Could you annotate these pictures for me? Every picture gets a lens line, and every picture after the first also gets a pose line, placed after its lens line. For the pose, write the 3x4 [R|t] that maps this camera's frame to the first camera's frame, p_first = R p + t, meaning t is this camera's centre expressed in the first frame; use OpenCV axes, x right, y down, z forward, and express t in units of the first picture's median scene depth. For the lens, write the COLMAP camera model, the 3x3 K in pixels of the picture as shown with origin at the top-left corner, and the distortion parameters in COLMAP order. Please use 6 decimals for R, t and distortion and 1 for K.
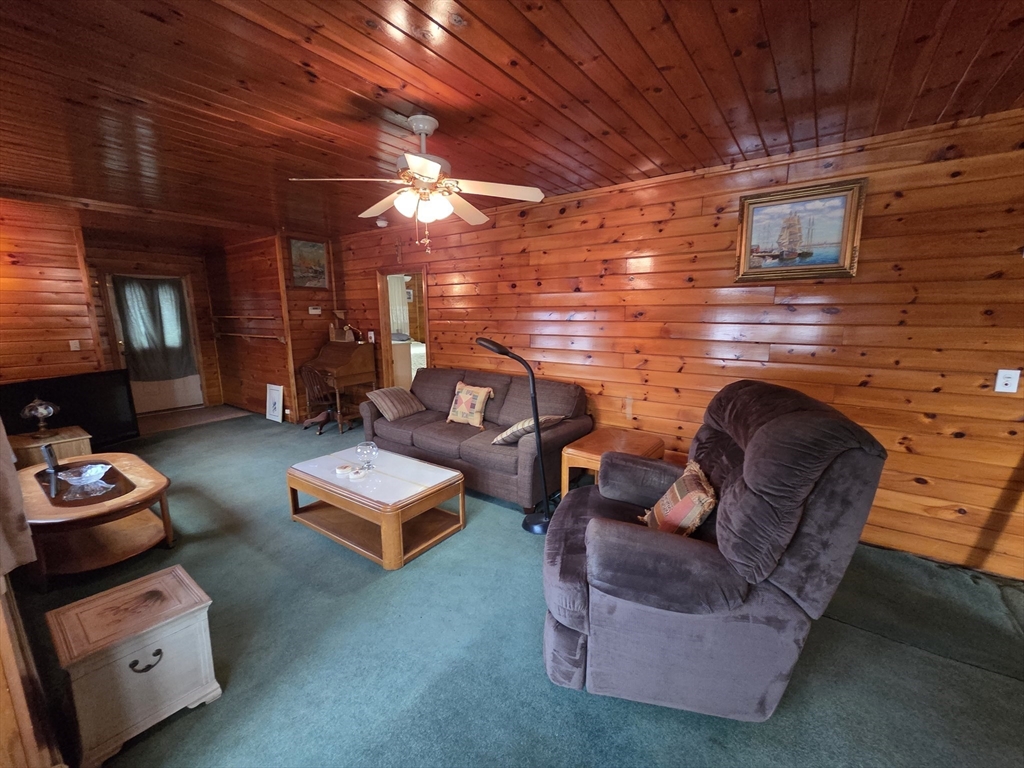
lens RADIAL K [[419.1, 0, 514.2], [0, 419.1, 387.3], [0, 0, 1]] dist [0.012077, -0.004127]
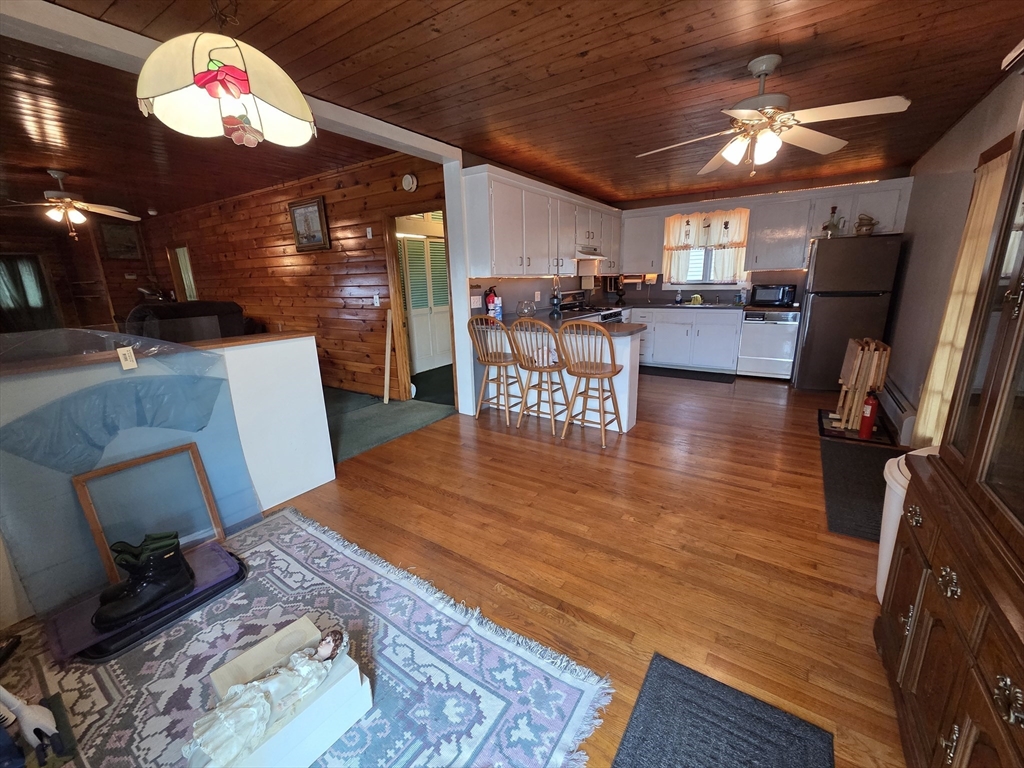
lens RADIAL K [[419.1, 0, 514.2], [0, 419.1, 387.3], [0, 0, 1]] dist [0.012077, -0.004127]
pose [[0.999120, -0.029048, 0.030258, 0.703192], [0.026760, 0.996937, 0.073484, 0.107745], [-0.032300, -0.072610, 0.996837, -0.425256]]
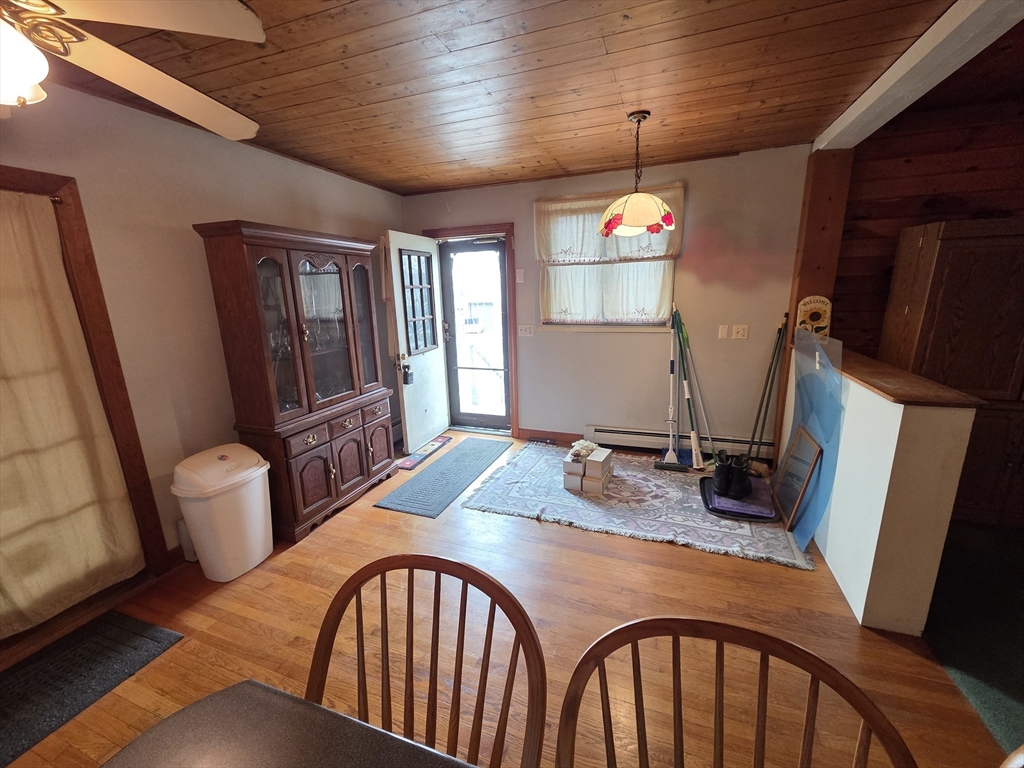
lens RADIAL K [[419.1, 0, 514.2], [0, 419.1, 387.3], [0, 0, 1]] dist [0.012077, -0.004127]
pose [[-0.963713, 0.091900, -0.250624, 0.815910], [-0.015145, 0.918537, 0.395046, -0.039137], [0.266512, 0.384506, -0.883813, 0.229869]]
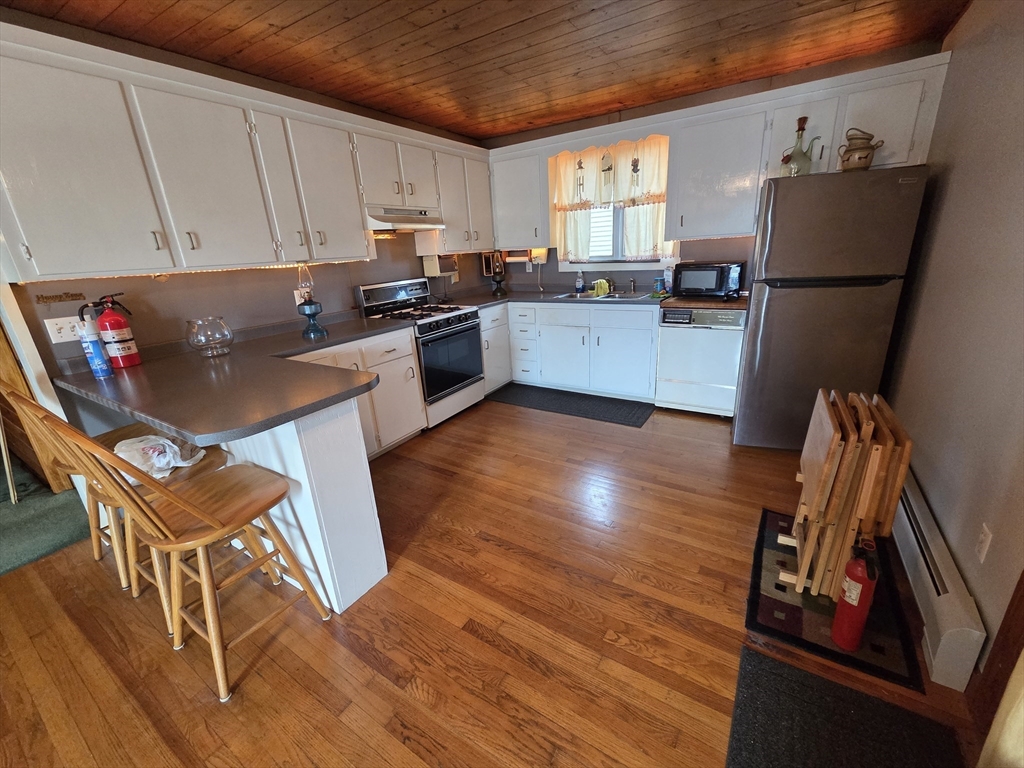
lens RADIAL K [[419.1, 0, 514.2], [0, 419.1, 387.3], [0, 0, 1]] dist [0.012077, -0.004127]
pose [[0.996933, -0.067811, 0.039076, 1.016104], [0.061600, 0.987849, 0.142685, 0.034198], [-0.048277, -0.139840, 0.988996, -0.072374]]
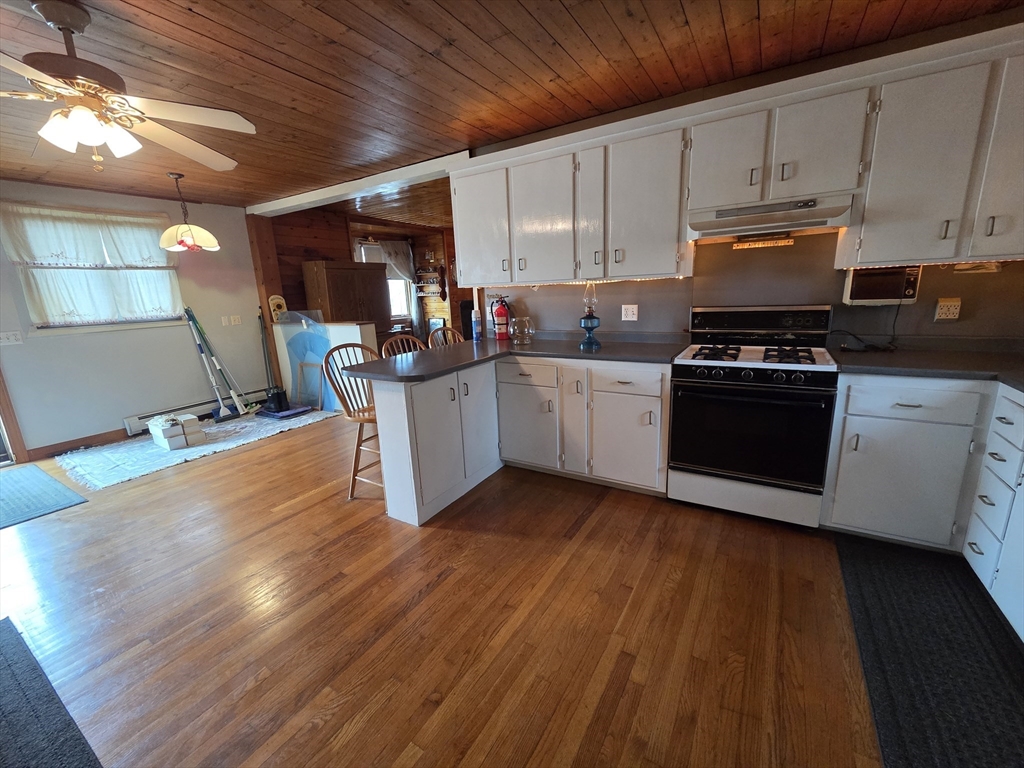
lens RADIAL K [[419.1, 0, 514.2], [0, 419.1, 387.3], [0, 0, 1]] dist [0.012077, -0.004127]
pose [[0.069455, 0.229506, -0.970826, 1.306292], [-0.136561, 0.966202, 0.218643, -0.021100], [0.988194, 0.117391, 0.098449, 0.278295]]
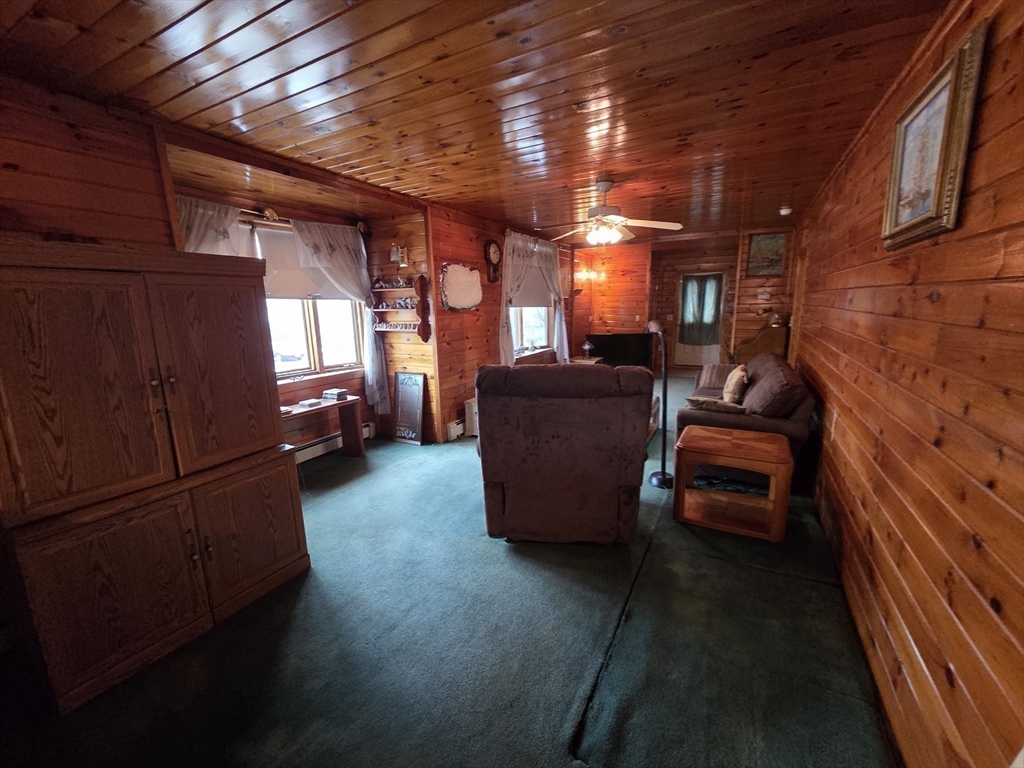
lens RADIAL K [[419.1, 0, 514.2], [0, 419.1, 387.3], [0, 0, 1]] dist [0.012077, -0.004127]
pose [[0.120474, 0.196762, -0.973022, 0.582778], [-0.155564, 0.971793, 0.177252, -0.038601], [0.980452, 0.130013, 0.147685, 0.201603]]
